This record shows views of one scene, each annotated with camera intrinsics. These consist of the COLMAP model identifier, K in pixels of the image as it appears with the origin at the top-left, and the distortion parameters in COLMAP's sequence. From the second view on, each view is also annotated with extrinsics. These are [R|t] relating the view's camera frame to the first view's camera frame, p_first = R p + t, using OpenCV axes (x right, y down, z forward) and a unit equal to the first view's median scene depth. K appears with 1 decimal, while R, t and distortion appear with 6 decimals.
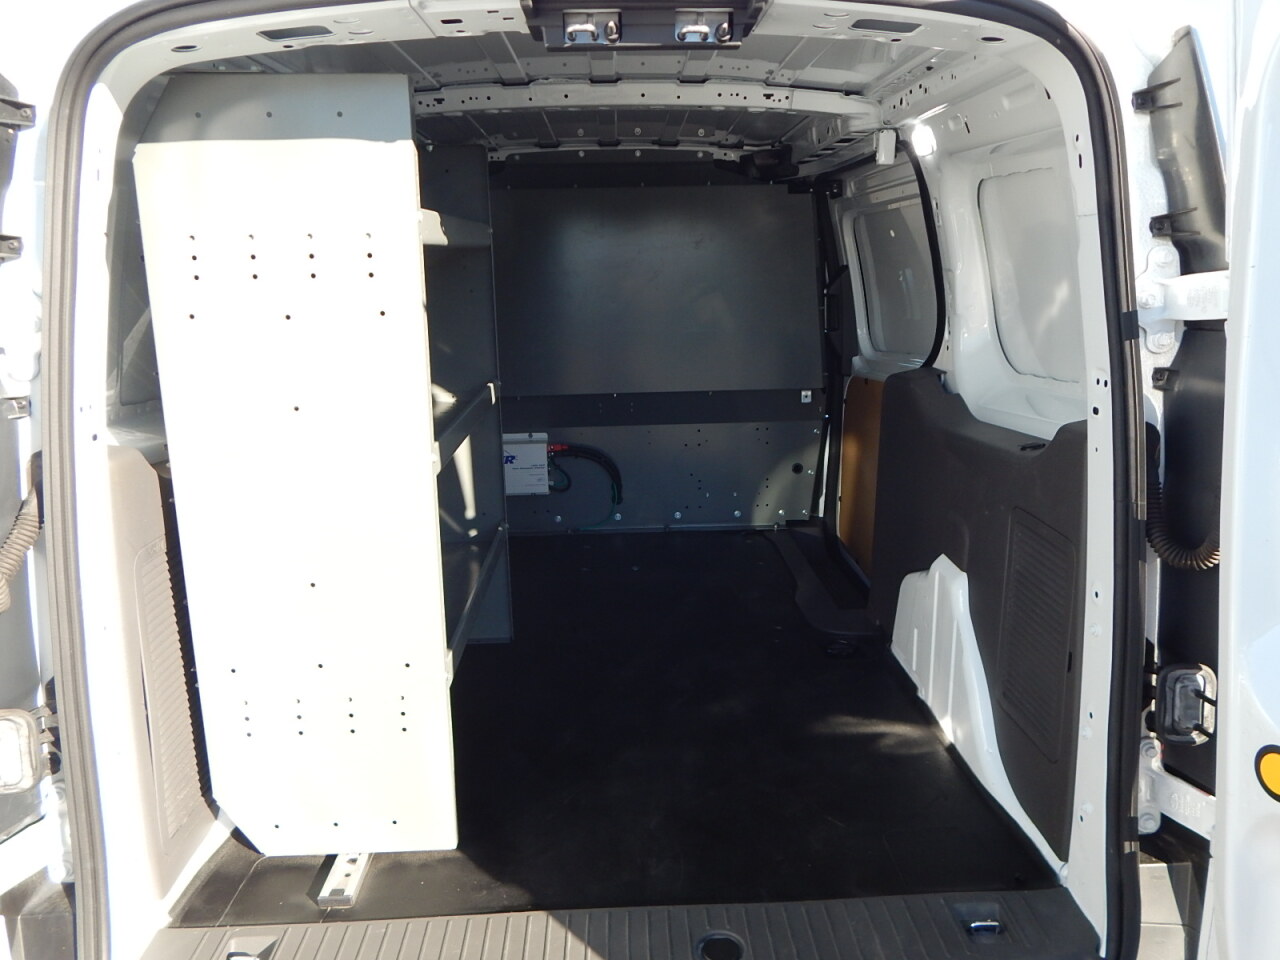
lens RADIAL K [[937.3, 0, 640.0], [0, 937.3, 480.0], [0, 0, 1]] dist [-0.000803, -0.002222]
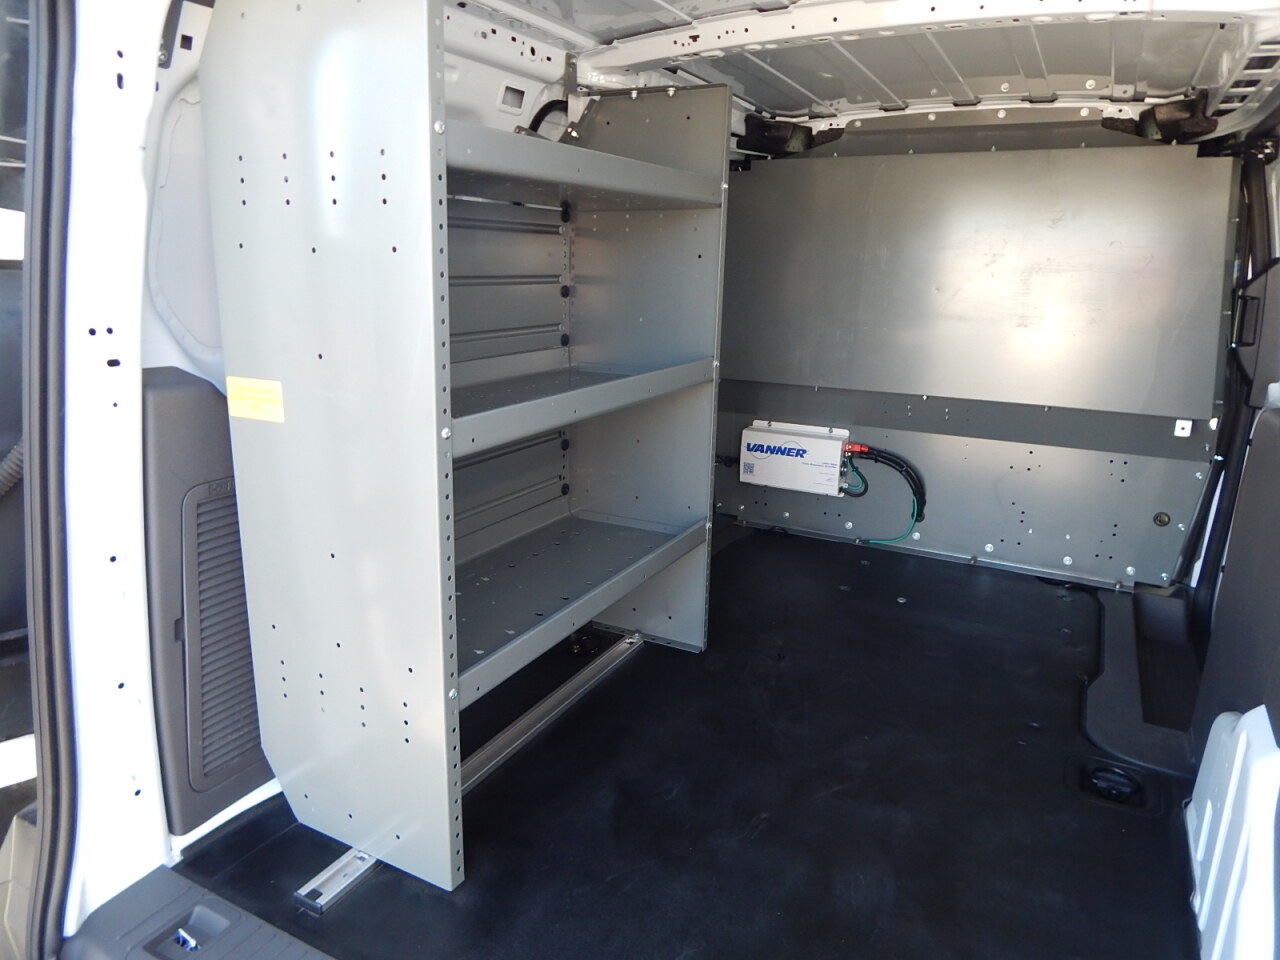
lens RADIAL K [[850.6, 0, 636.4], [0, 850.6, 474.7], [0, 0, 1]] dist [0.000520, 0.001907]
pose [[0.871309, 0.159388, -0.464130, 0.117558], [-0.151511, 0.986952, 0.054501, -0.022672], [0.466761, 0.022833, 0.884089, 0.183681]]
